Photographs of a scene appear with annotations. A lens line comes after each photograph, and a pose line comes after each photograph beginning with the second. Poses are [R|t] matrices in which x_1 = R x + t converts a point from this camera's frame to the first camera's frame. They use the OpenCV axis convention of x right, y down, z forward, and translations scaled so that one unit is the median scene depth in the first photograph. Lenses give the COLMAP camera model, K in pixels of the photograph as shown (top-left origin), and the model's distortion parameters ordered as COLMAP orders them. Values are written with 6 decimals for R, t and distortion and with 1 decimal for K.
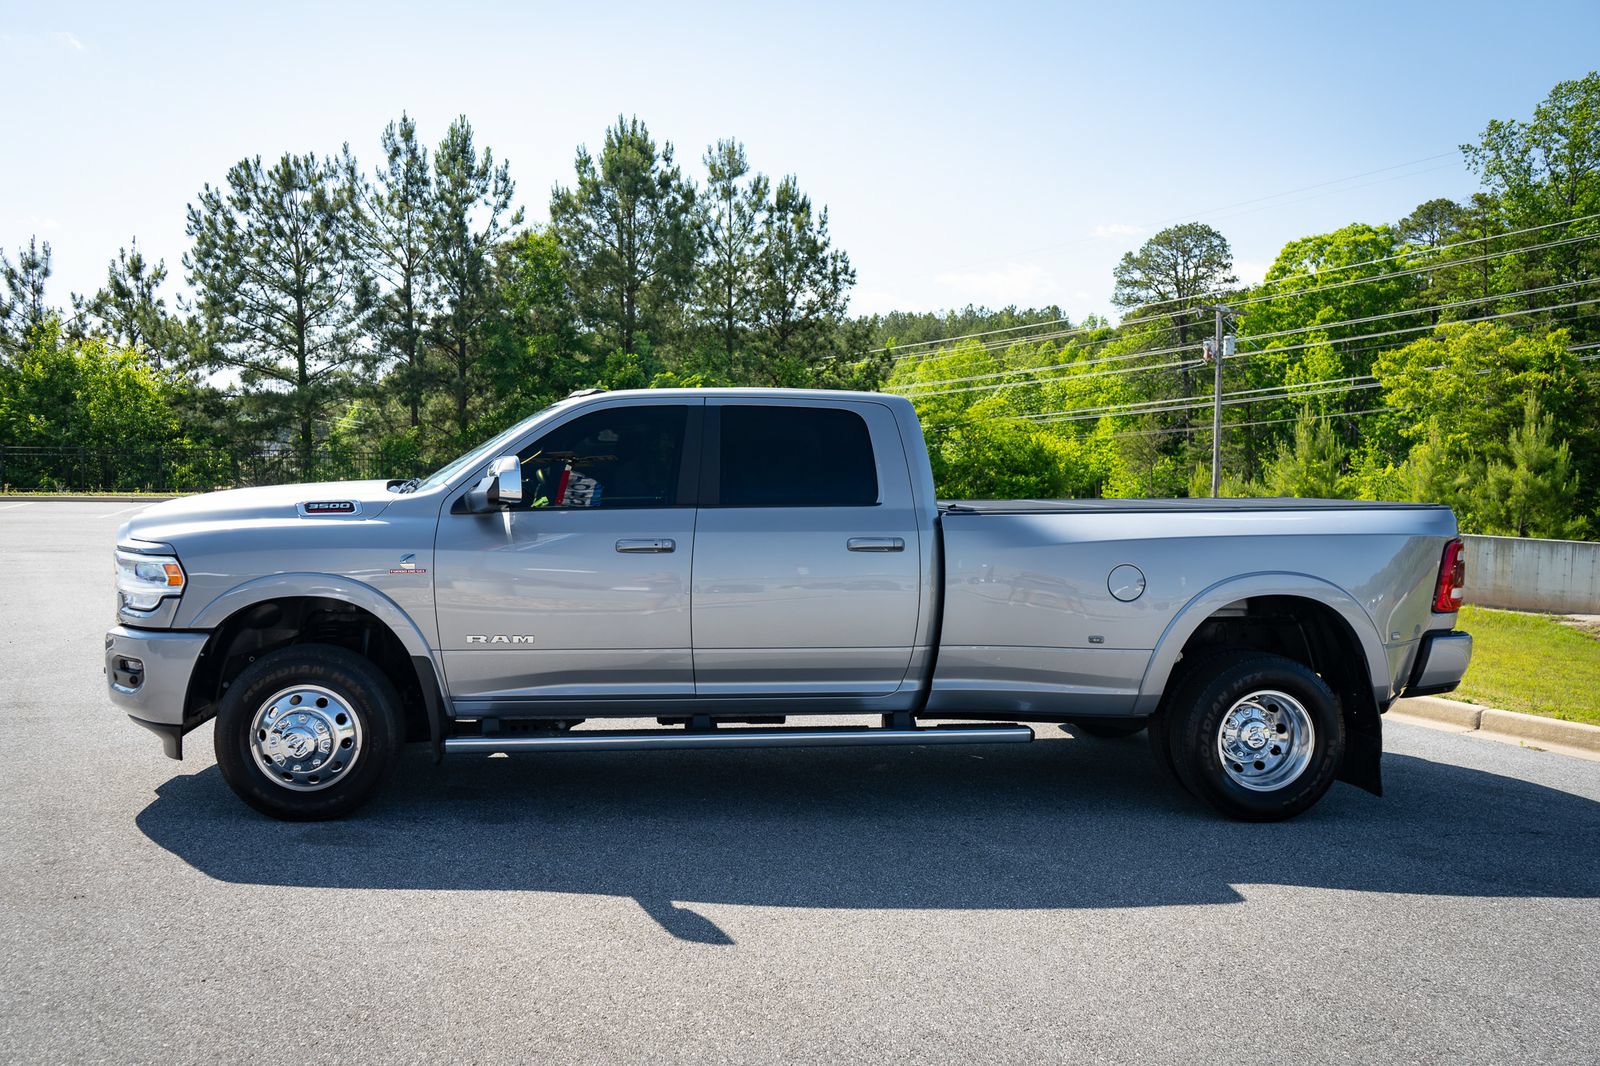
lens RADIAL K [[1440.1, 0, 800.0], [0, 1440.1, 533.0], [0, 0, 1]] dist [-0.008471, 0.017413]
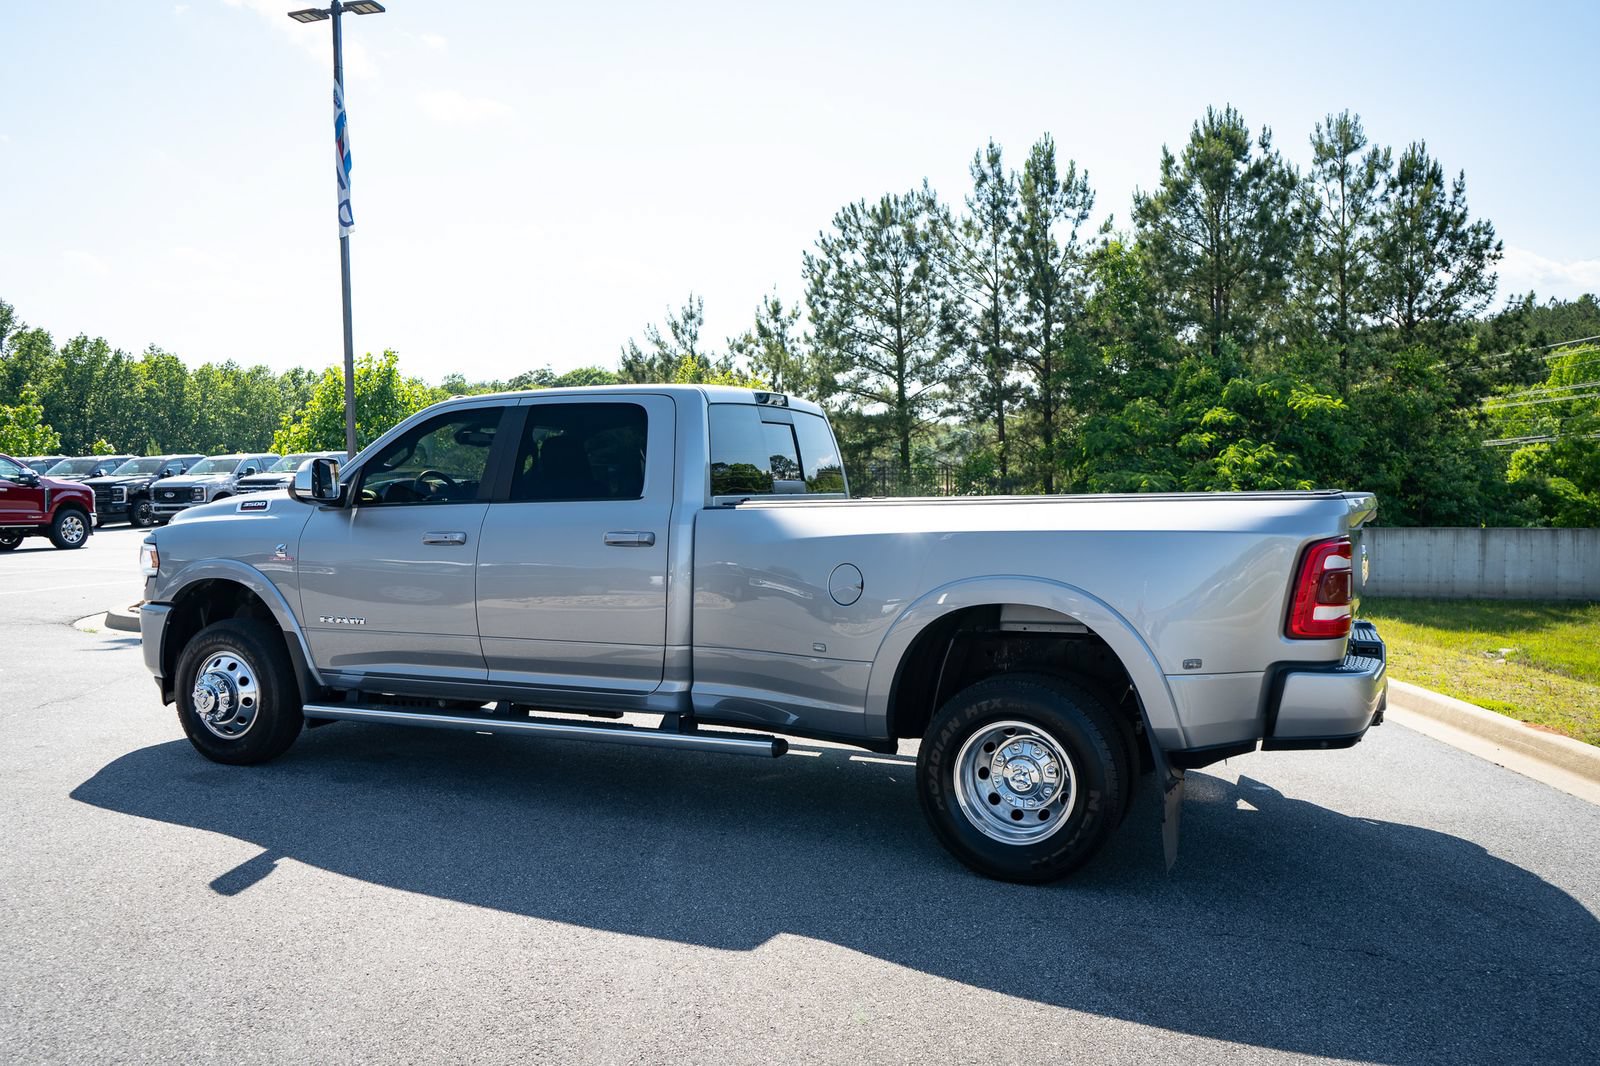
lens RADIAL K [[1440.1, 0, 800.0], [0, 1440.1, 533.0], [0, 0, 1]] dist [-0.008471, 0.017413]
pose [[0.821156, 0.003095, -0.570695, 0.205170], [-0.011219, 0.999880, -0.010720, 0.003732], [0.570593, 0.015206, 0.821092, 0.076314]]
